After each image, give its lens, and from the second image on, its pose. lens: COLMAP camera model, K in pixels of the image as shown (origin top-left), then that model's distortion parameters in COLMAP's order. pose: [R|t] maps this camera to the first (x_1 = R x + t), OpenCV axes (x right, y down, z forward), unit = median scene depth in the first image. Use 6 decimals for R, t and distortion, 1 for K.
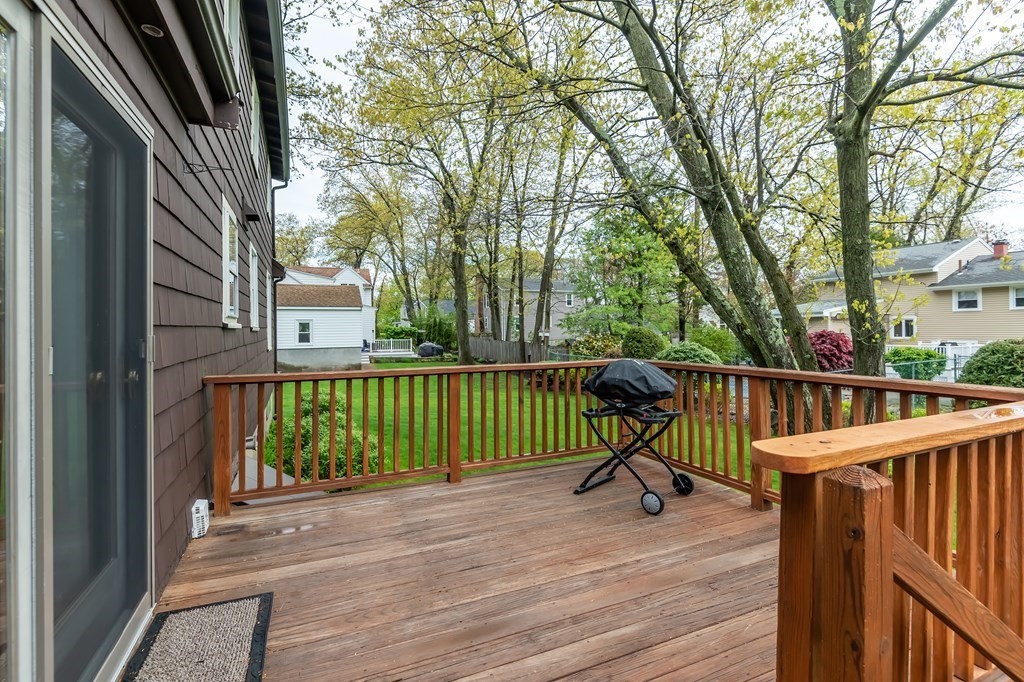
lens RADIAL K [[477.8, 0, 501.8], [0, 477.8, 330.7], [0, 0, 1]] dist [0.002871, -0.003379]
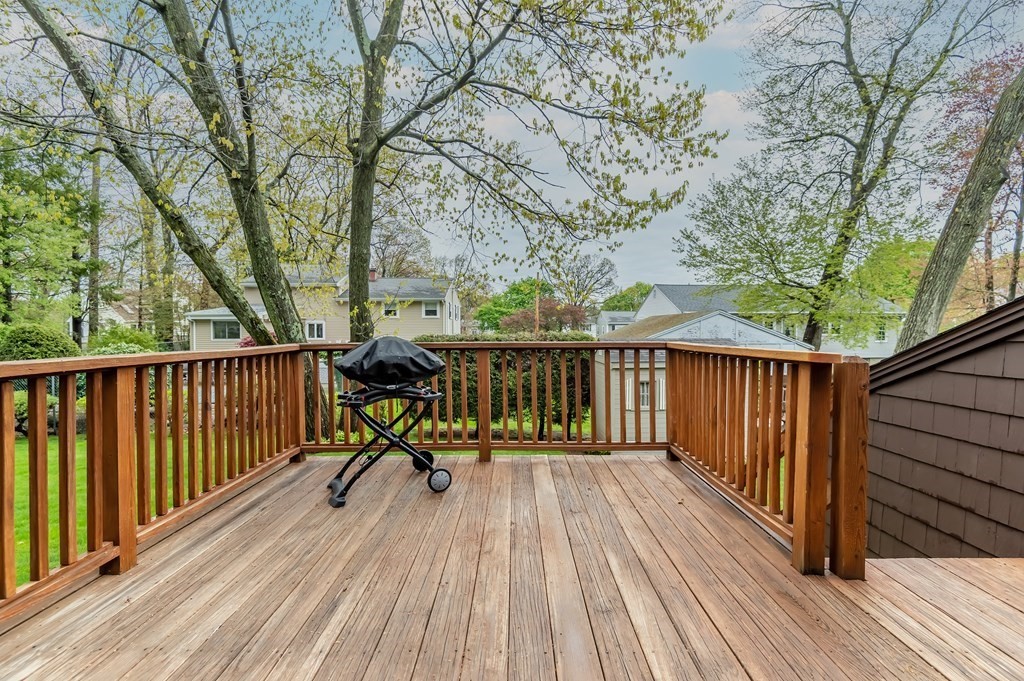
lens RADIAL K [[477.8, 0, 505.9], [0, 477.8, 343.3], [0, 0, 1]] dist [0.002871, -0.003379]
pose [[0.401406, -0.014619, 0.915783, -0.469252], [0.001651, 0.999883, 0.015238, 0.060145], [-0.915899, -0.004605, 0.401383, 0.440251]]
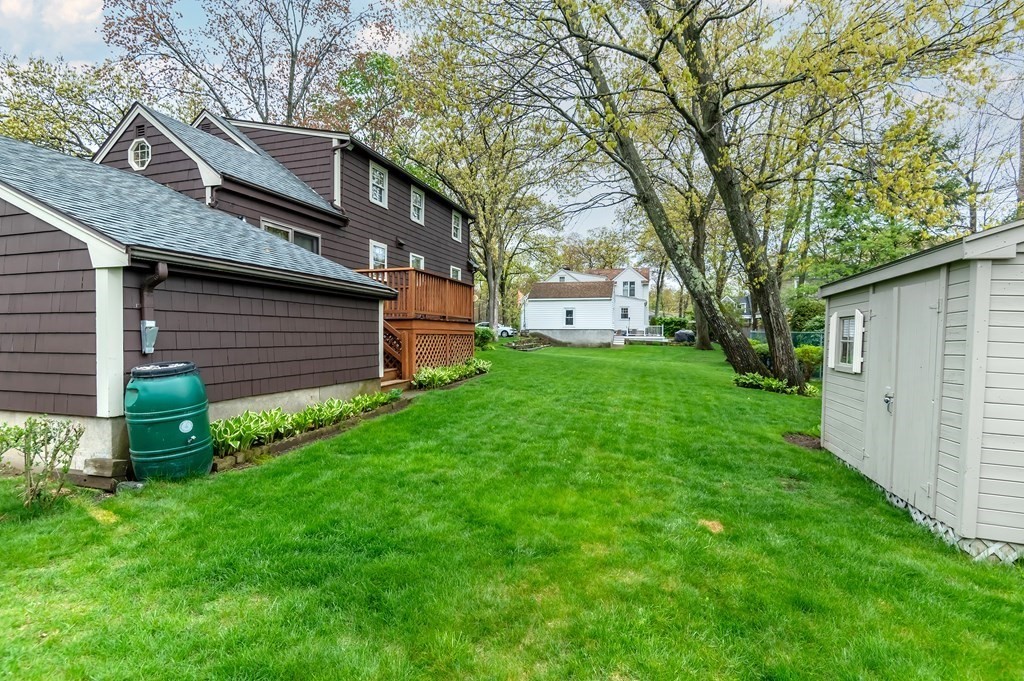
lens RADIAL K [[477.8, 0, 510.5], [0, 477.8, 343.3], [0, 0, 1]] dist [0.002871, -0.003379]
pose [[0.754987, 0.026358, -0.655210, 2.944800], [-0.017846, 0.999648, 0.019651, 0.447753], [0.655497, -0.003143, 0.755191, -1.130304]]
